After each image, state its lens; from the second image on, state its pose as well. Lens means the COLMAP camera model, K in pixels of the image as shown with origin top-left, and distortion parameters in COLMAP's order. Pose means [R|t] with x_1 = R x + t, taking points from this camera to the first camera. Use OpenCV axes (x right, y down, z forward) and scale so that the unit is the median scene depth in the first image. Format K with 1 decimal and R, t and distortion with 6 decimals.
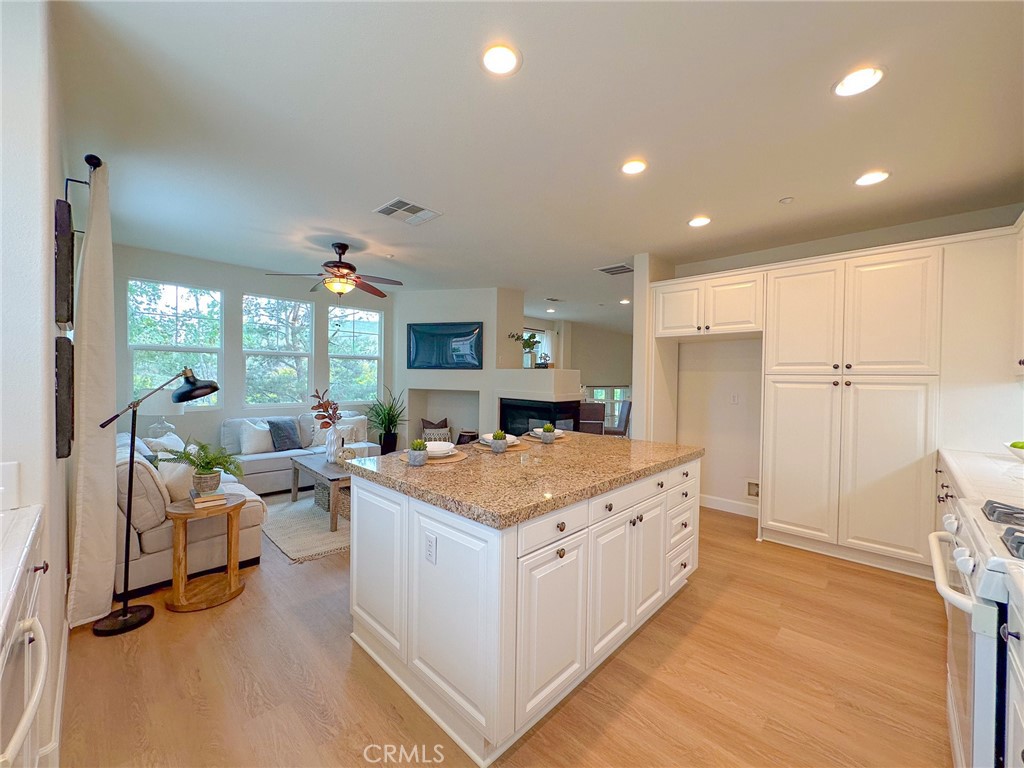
lens RADIAL K [[407.3, 0, 512.0], [0, 407.3, 384.0], [0, 0, 1]] dist [-0.001277, 0.000059]
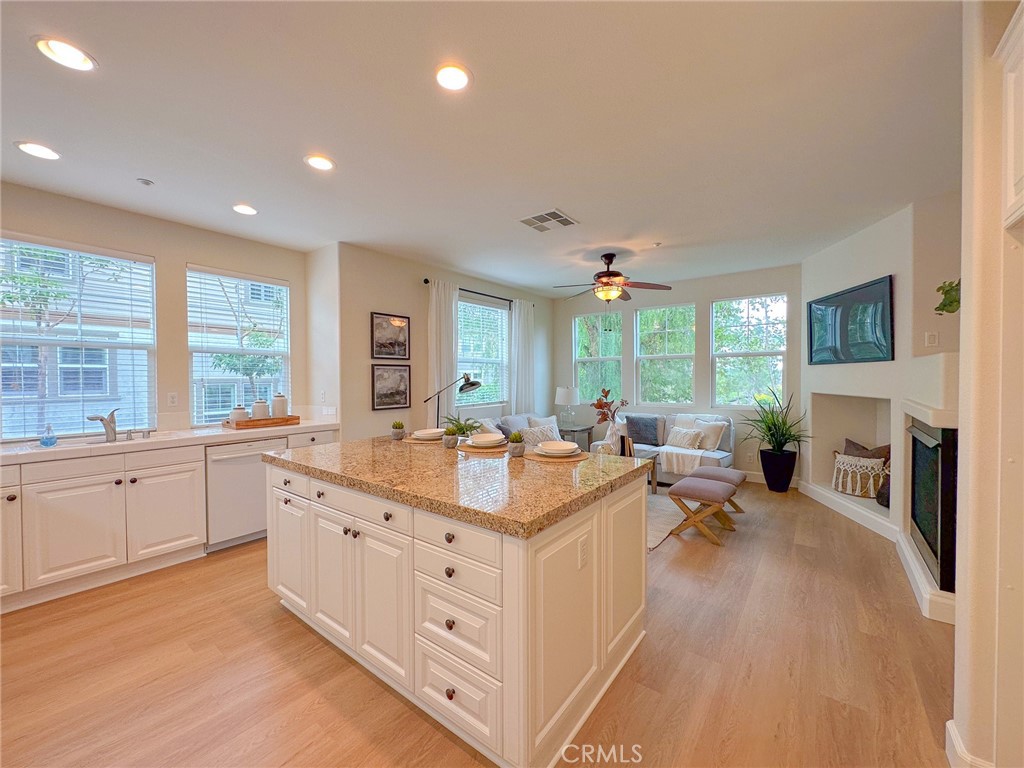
lens RADIAL K [[407.3, 0, 512.0], [0, 407.3, 384.0], [0, 0, 1]] dist [-0.001277, 0.000059]
pose [[0.107156, 0.001682, -0.994241, 0.629132], [-0.011664, 0.999932, 0.000435, 0.001818], [0.994174, 0.011550, 0.107168, 0.636727]]
